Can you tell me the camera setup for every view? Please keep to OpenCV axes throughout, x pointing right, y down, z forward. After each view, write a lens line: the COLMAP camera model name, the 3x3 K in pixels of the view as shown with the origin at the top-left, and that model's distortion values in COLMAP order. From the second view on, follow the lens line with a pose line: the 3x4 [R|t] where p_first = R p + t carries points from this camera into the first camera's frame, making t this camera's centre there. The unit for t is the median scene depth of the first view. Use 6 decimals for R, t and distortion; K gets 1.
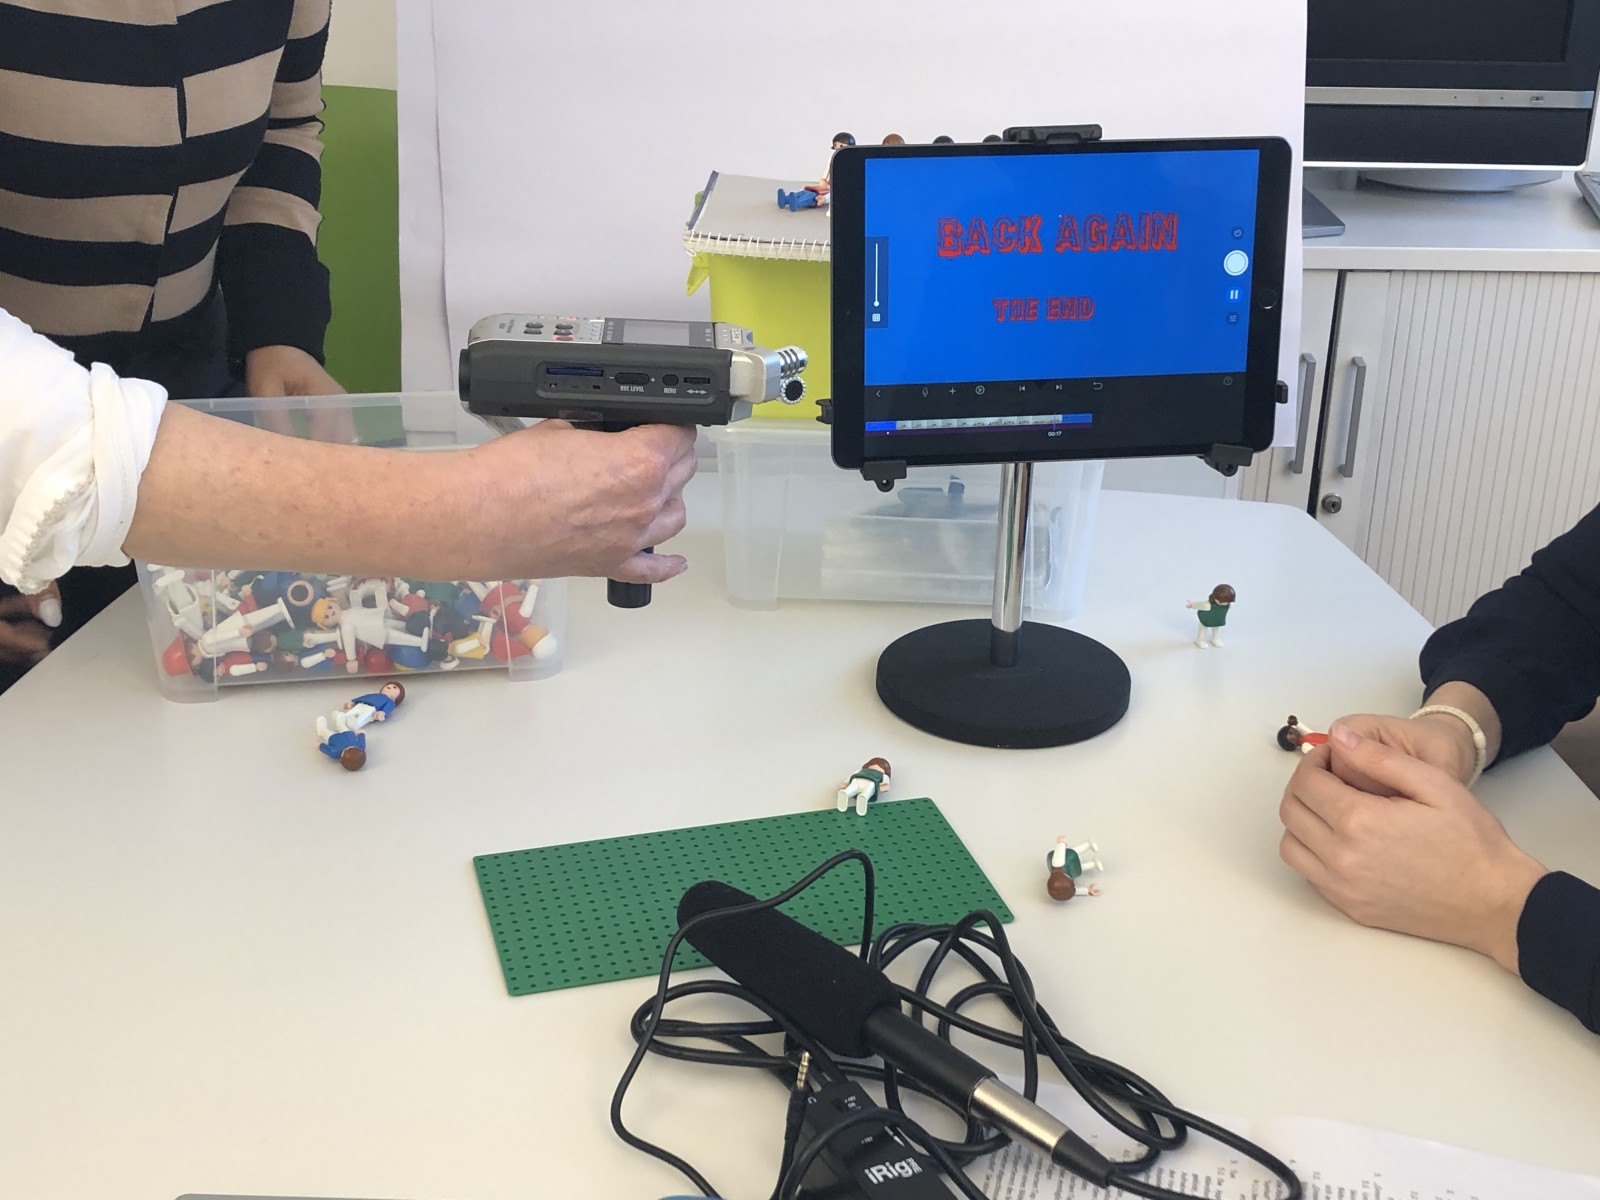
lens RADIAL K [[2000.1, 0, 796.0], [0, 2000.1, 599.3], [0, 0, 1]] dist [0.007269, 0.000000]
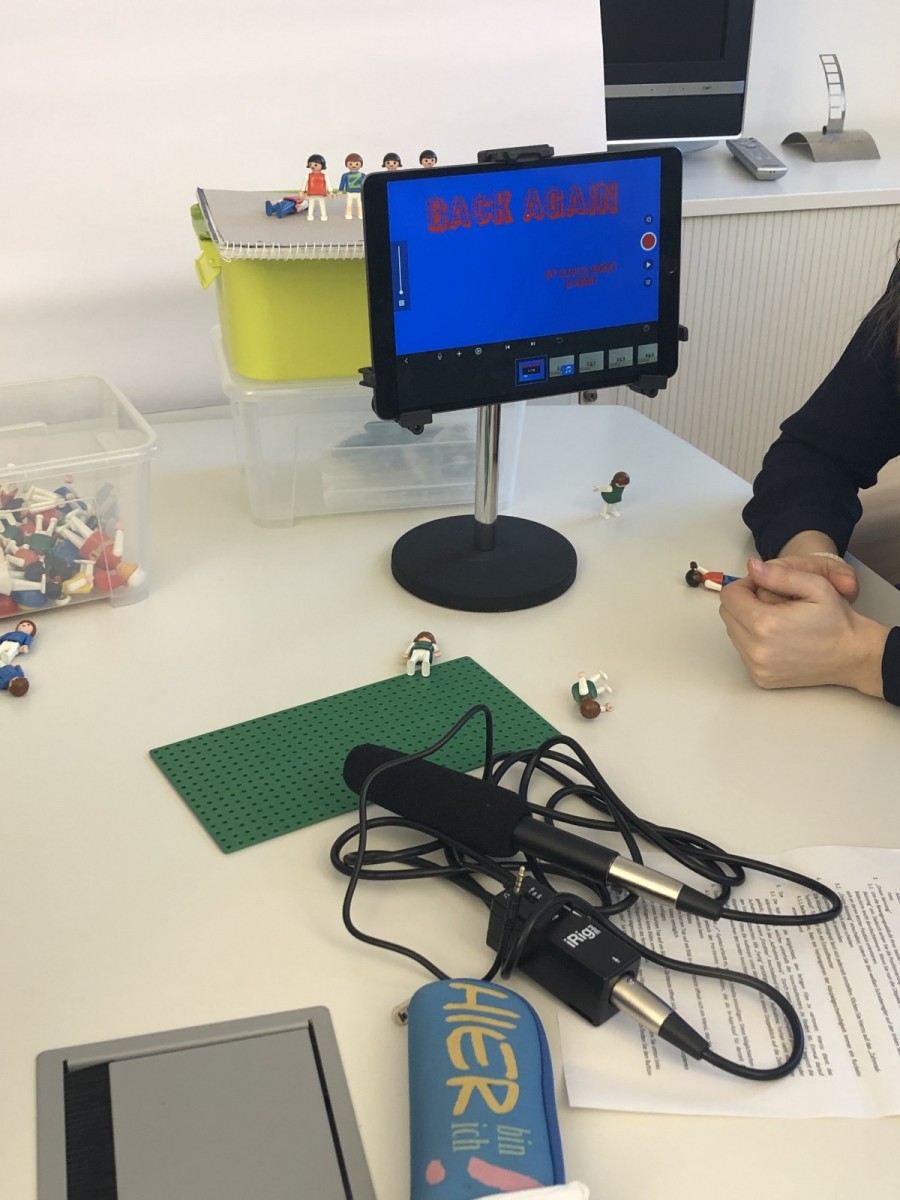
lens RADIAL K [[1500.1, 0, 448.1], [0, 1500.1, 598.3], [0, 0, 1]] dist [0.007269, 0.000000]
pose [[0.963739, -0.125403, 0.235546, -0.181792], [0.104818, 0.989649, 0.098018, -0.040852], [-0.245400, -0.069774, 0.966908, 0.023875]]
